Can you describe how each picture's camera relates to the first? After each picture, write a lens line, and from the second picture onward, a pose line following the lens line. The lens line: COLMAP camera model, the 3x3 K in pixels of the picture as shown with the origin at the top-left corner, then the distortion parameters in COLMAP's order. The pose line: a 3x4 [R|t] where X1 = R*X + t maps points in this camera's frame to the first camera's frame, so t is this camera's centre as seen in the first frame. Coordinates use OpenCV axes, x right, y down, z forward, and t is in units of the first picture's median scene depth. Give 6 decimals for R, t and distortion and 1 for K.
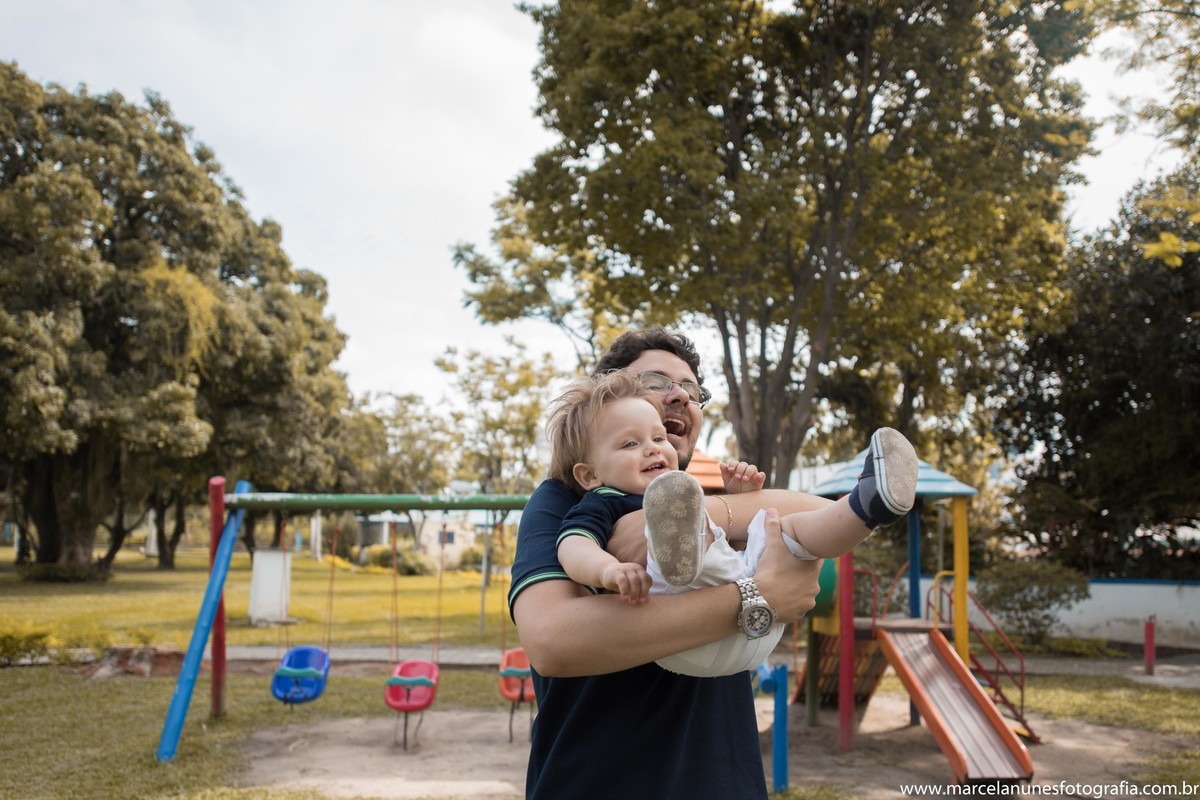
lens RADIAL K [[1248.1, 0, 696.5], [0, 1248.1, 400.6], [0, 0, 1]] dist [0.000625, -0.003701]
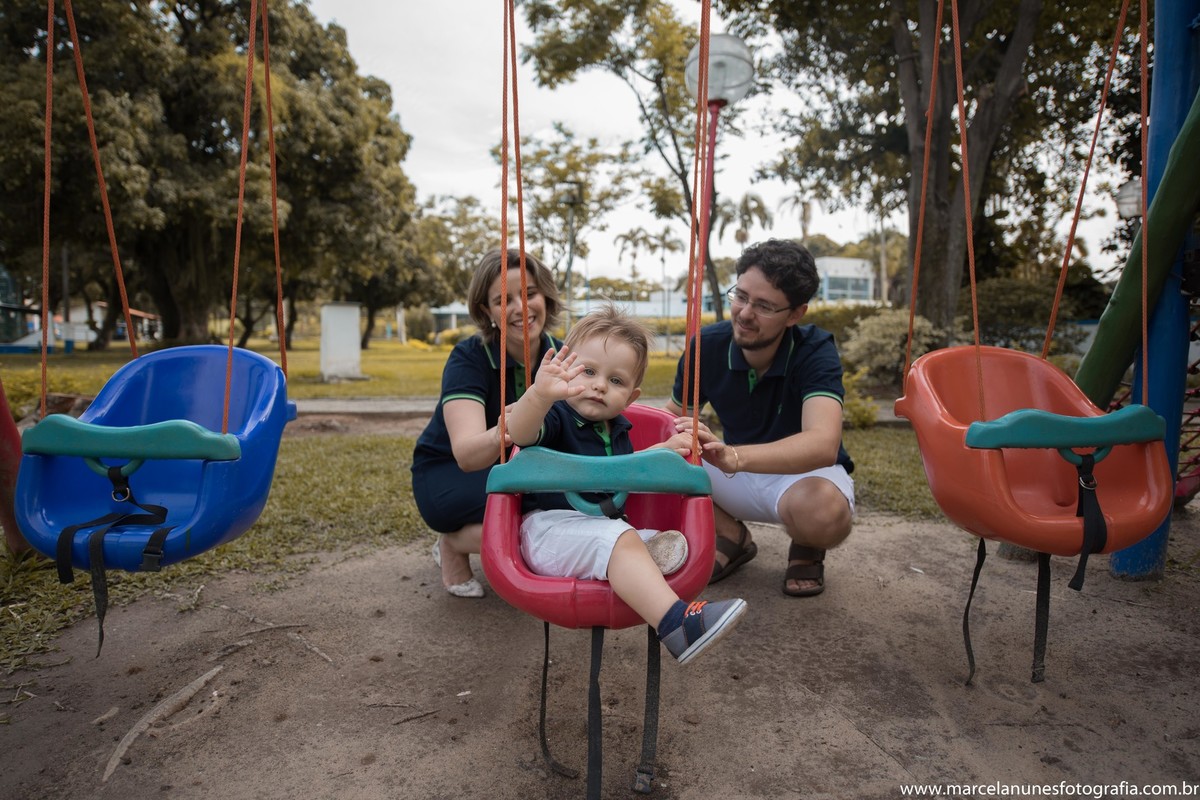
lens RADIAL K [[769.5, 0, 600.0], [0, 769.5, 400.0], [0, 0, 1]] dist [-0.005122, -0.002735]
pose [[0.998424, -0.008863, -0.055415, -0.081469], [0.018638, 0.983768, 0.178477, 0.068142], [0.052934, -0.179228, 0.982382, 0.315329]]
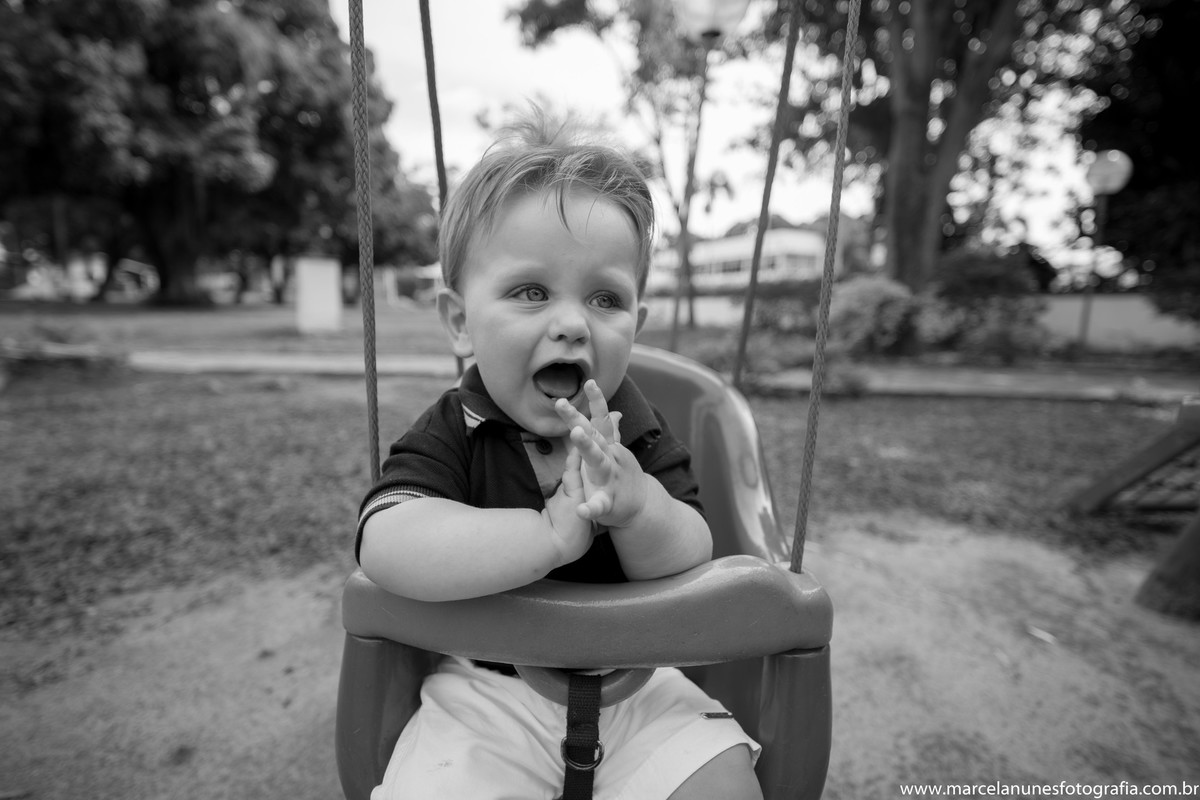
lens RADIAL K [[680.3, 0, 600.0], [0, 680.3, 400.0], [0, 0, 1]] dist [-0.001131, -0.009128]
pose [[0.999813, 0.011661, -0.015431, -0.084047], [-0.007627, 0.970872, 0.239479, 0.073651], [0.017774, -0.239317, 0.970779, 0.353223]]
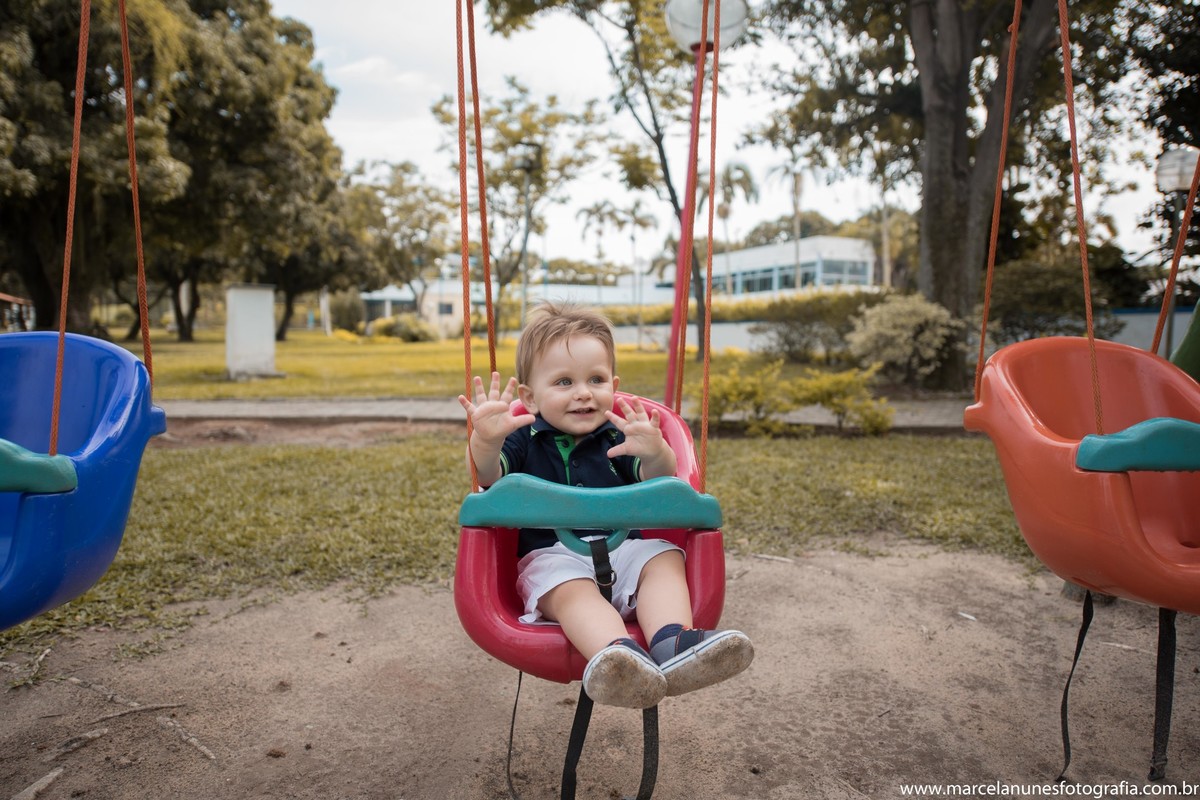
lens RADIAL K [[887.9, 0, 600.0], [0, 887.9, 400.0], [0, 0, 1]] dist [-0.001290, -0.000041]
pose [[0.999909, -0.009627, -0.009399, -0.083012], [0.011152, 0.983855, 0.178622, 0.069270], [0.007527, -0.178711, 0.983873, 0.323452]]
